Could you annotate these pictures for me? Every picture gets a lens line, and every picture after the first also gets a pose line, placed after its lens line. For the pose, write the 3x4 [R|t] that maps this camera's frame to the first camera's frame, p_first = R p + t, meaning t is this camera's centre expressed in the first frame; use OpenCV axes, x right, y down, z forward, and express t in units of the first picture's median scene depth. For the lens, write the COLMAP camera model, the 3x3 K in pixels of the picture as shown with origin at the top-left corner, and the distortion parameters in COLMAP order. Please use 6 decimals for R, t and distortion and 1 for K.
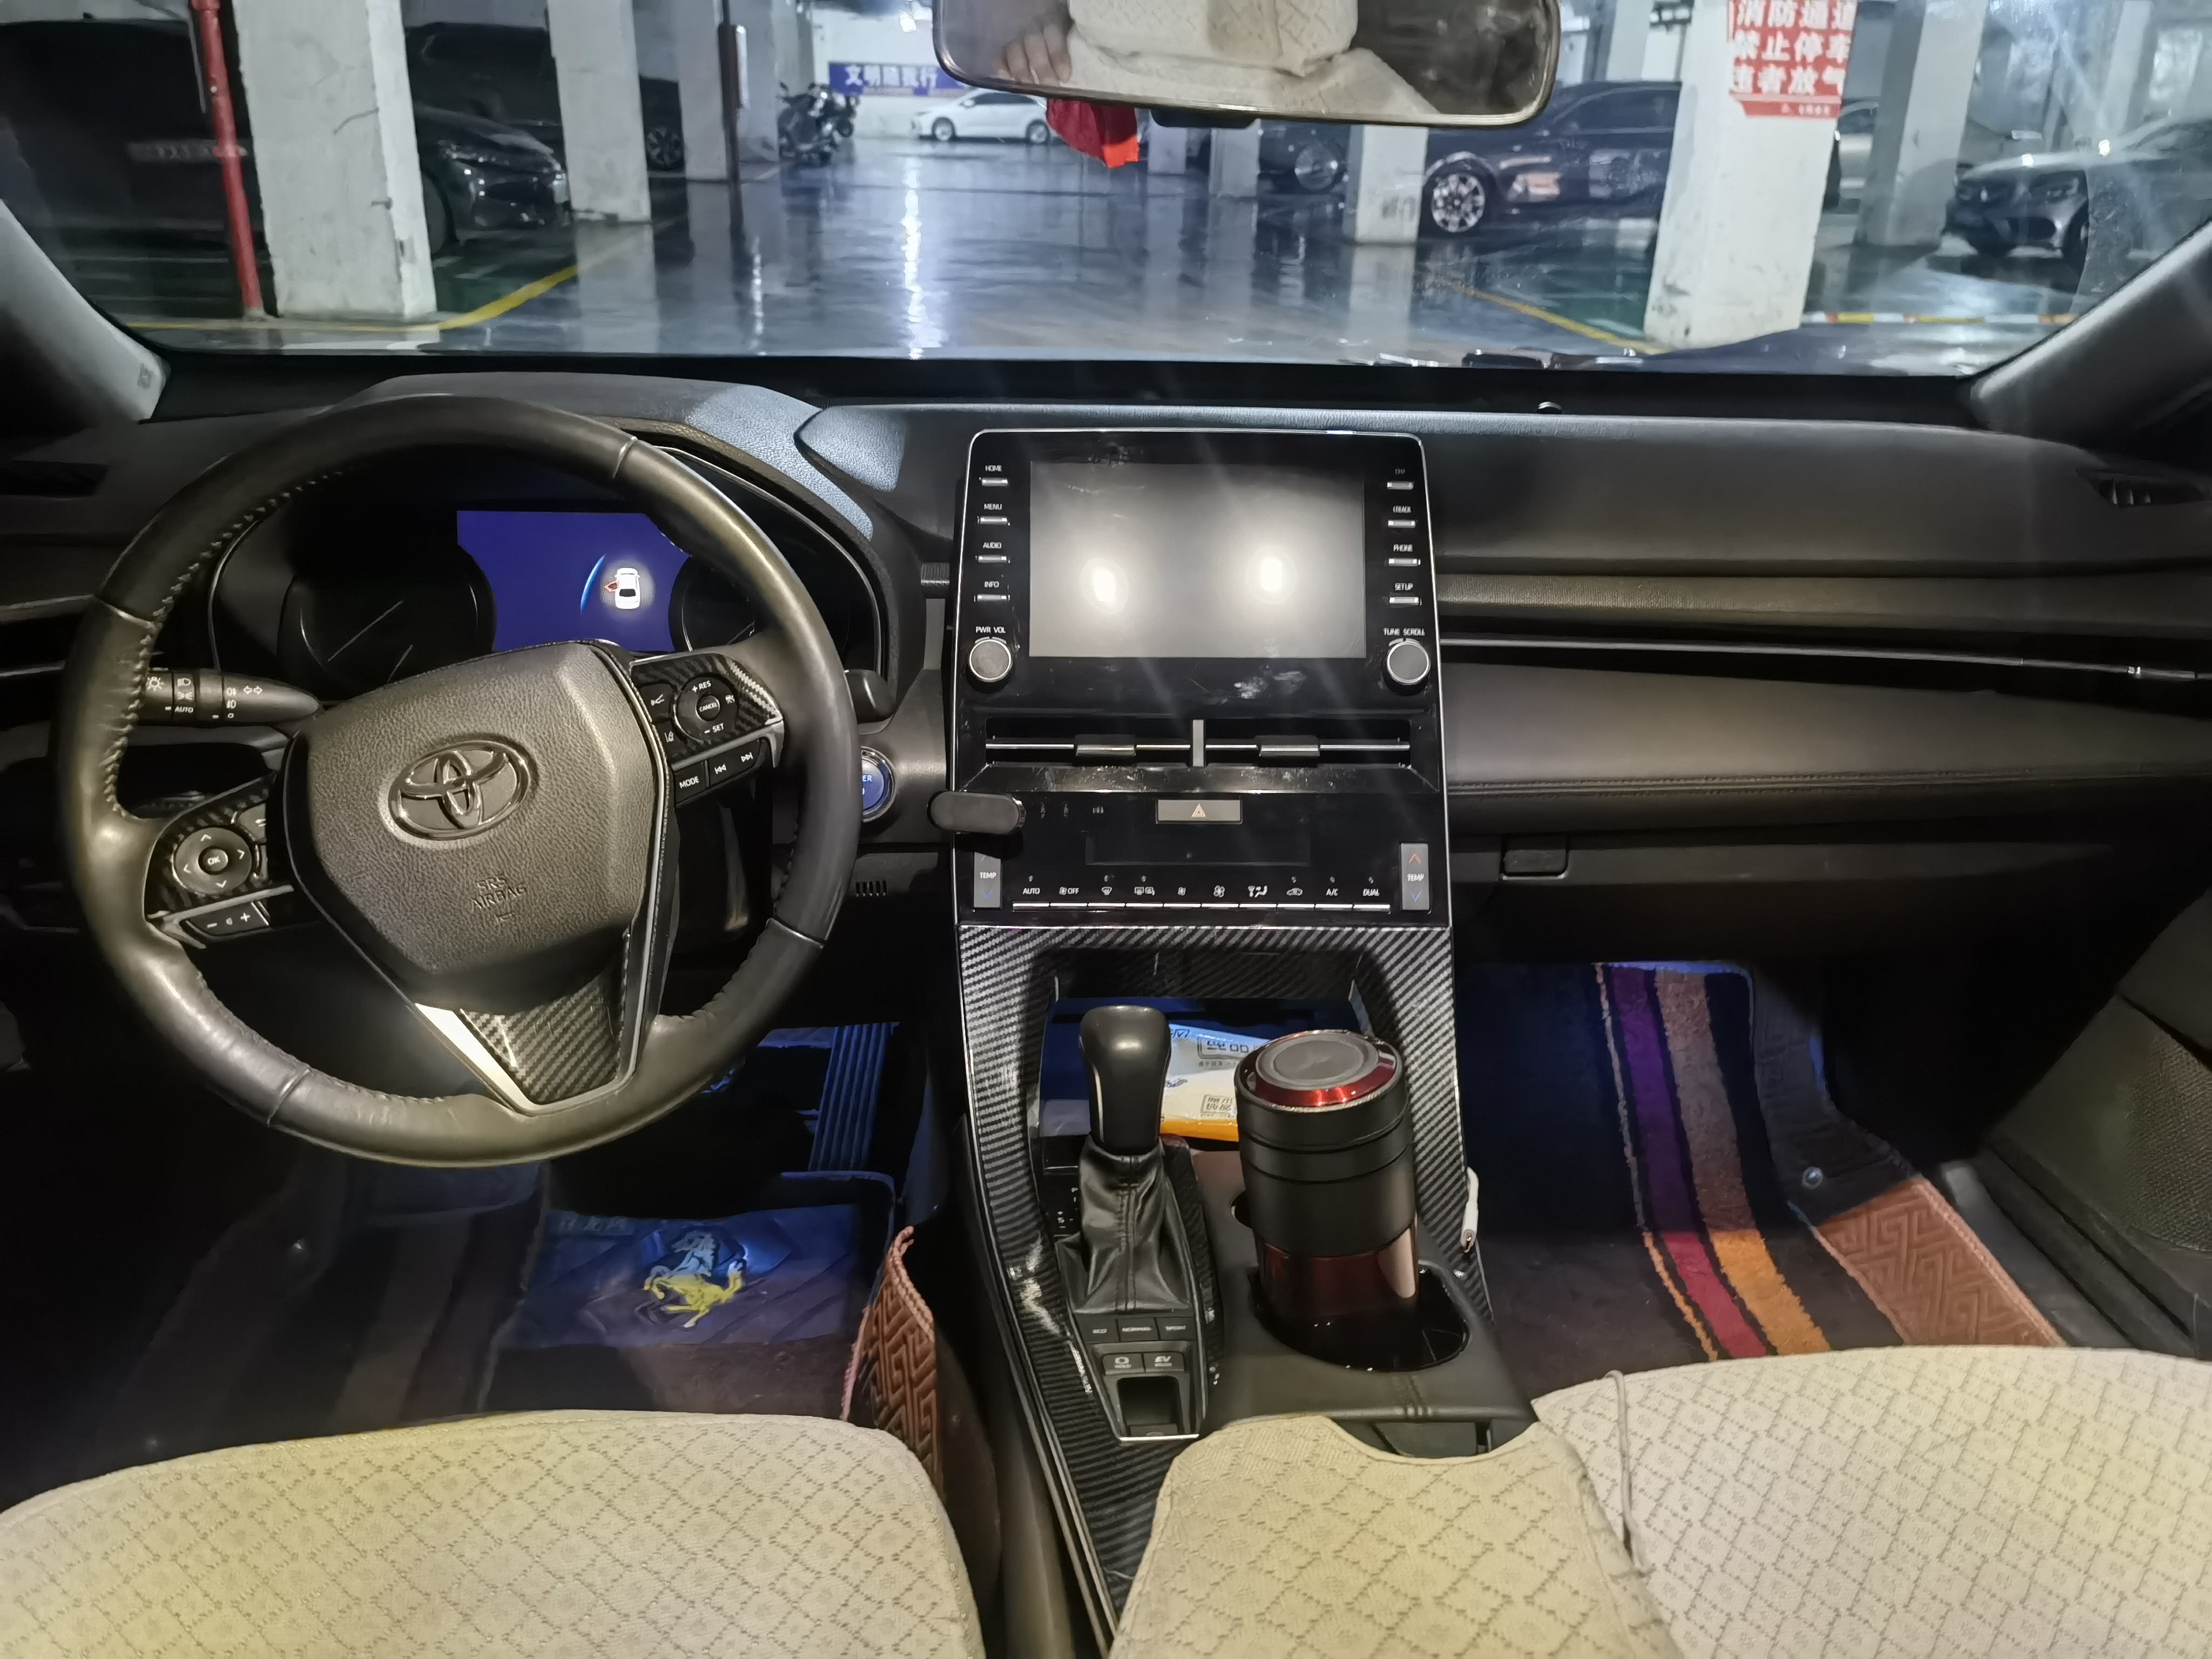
lens RADIAL K [[1722.5, 0, 1104.0], [0, 1722.5, 809.2], [0, 0, 1]] dist [0.024286, -0.066394]
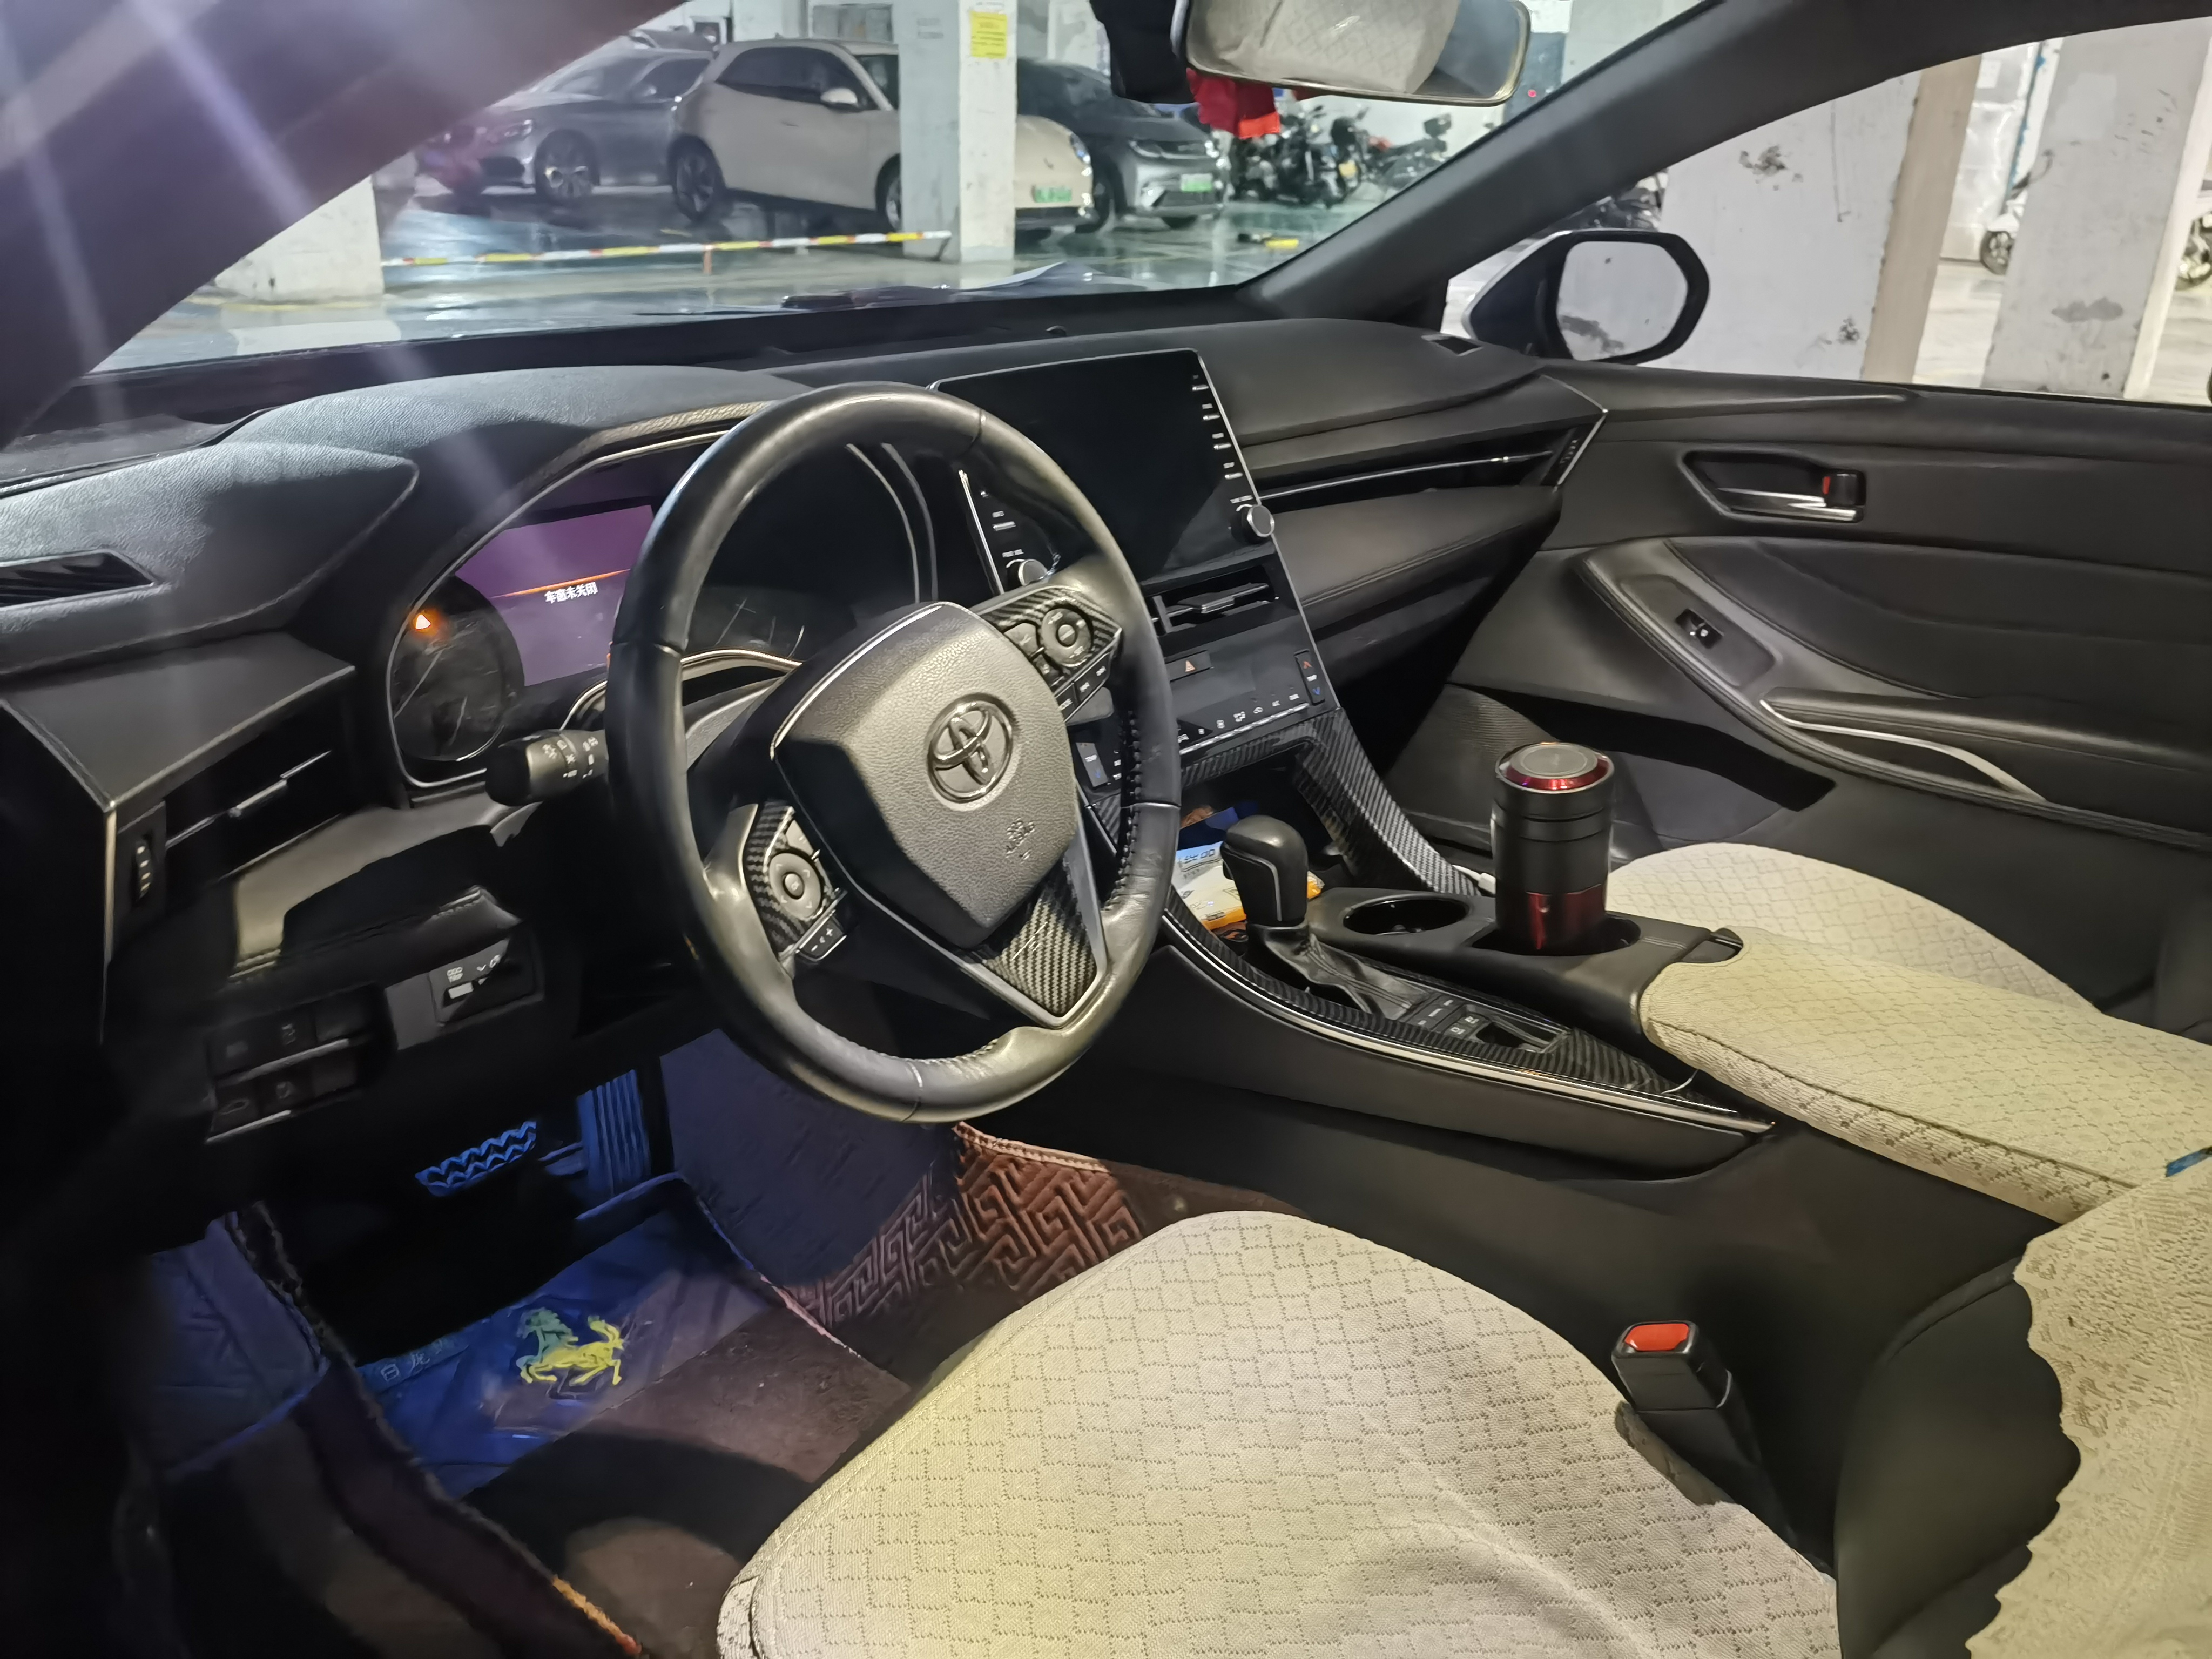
lens RADIAL K [[1722.5, 0, 1103.0], [0, 1722.5, 853.8], [0, 0, 1]] dist [0.024286, -0.066394]
pose [[0.673521, -0.289403, 0.680158, -0.607072], [0.253485, 0.954800, 0.155250, -0.054745], [-0.694345, 0.067846, 0.716437, 0.116628]]
